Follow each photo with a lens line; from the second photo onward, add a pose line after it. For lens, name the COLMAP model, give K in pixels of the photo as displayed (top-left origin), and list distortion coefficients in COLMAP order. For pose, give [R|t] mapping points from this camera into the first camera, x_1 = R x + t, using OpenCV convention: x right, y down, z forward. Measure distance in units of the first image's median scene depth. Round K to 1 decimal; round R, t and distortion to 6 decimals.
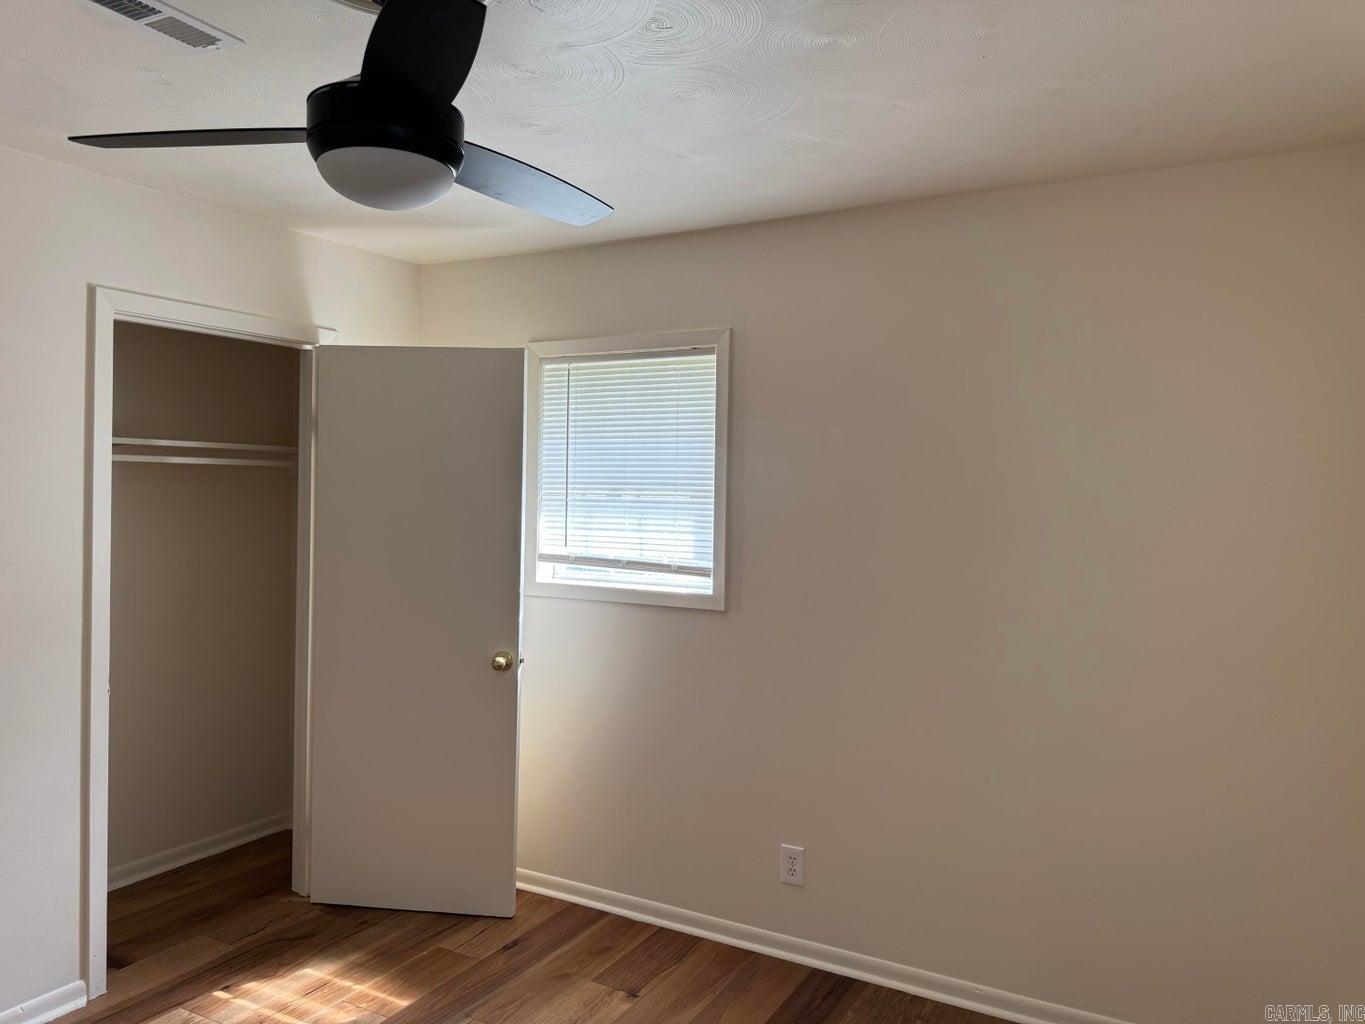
lens RADIAL K [[972.6, 0, 682.3], [0, 972.6, 507.8], [0, 0, 1]] dist [0.032846, -0.025765]
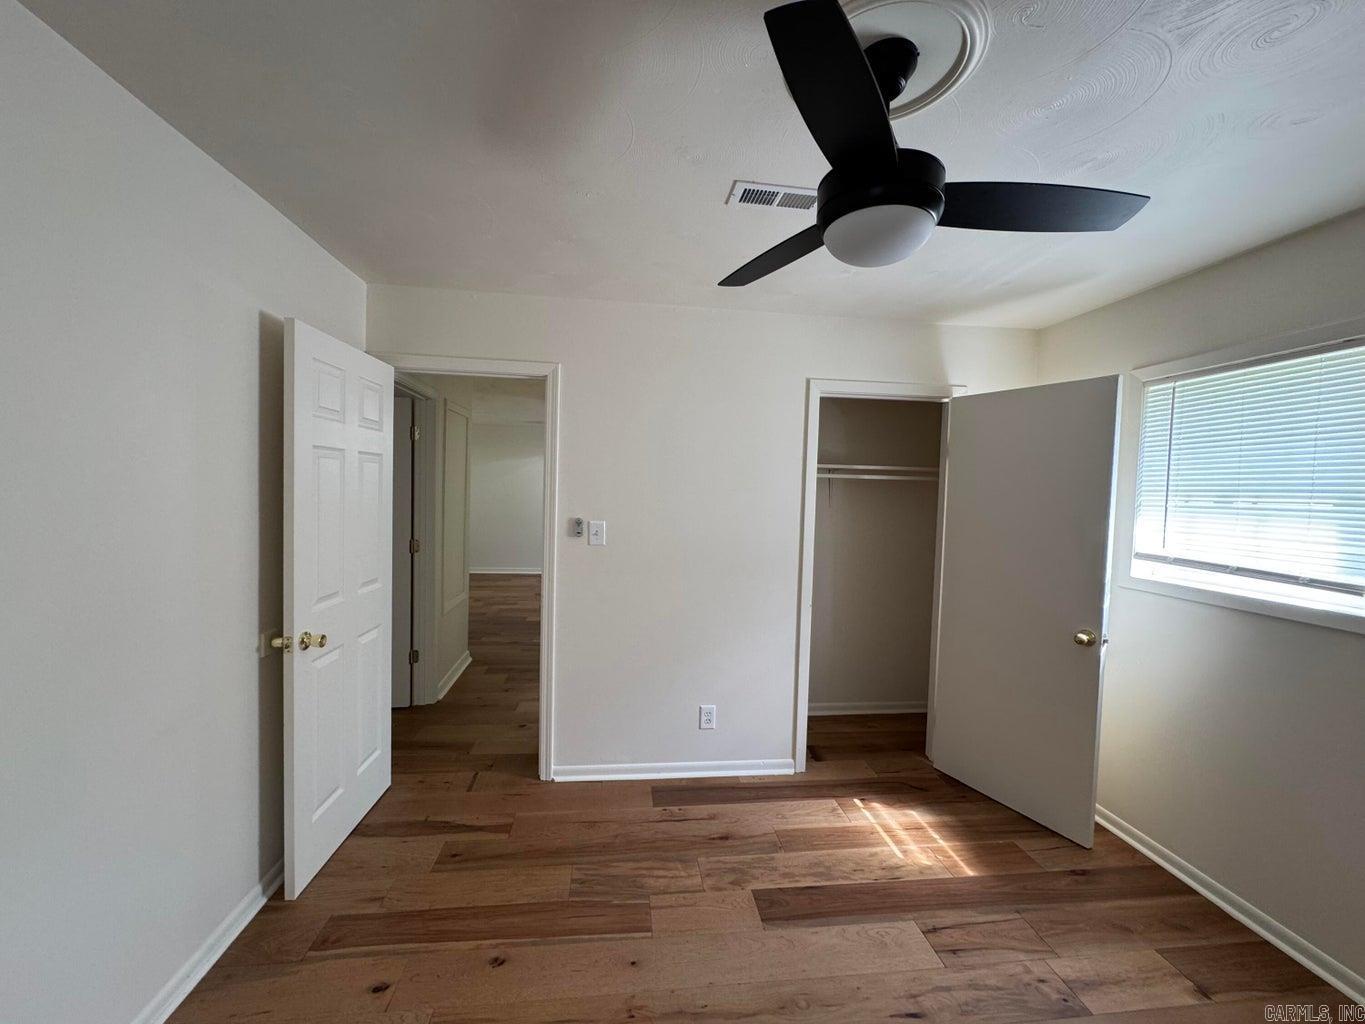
lens RADIAL K [[540.6, 0, 683.7], [0, 540.6, 514.4], [0, 0, 1]] dist [0.000027, 0.000306]
pose [[0.582957, 0.035532, -0.811726, 0.064237], [-0.029309, 0.999313, 0.022695, 0.003745], [0.811974, 0.010561, 0.583598, 0.201552]]
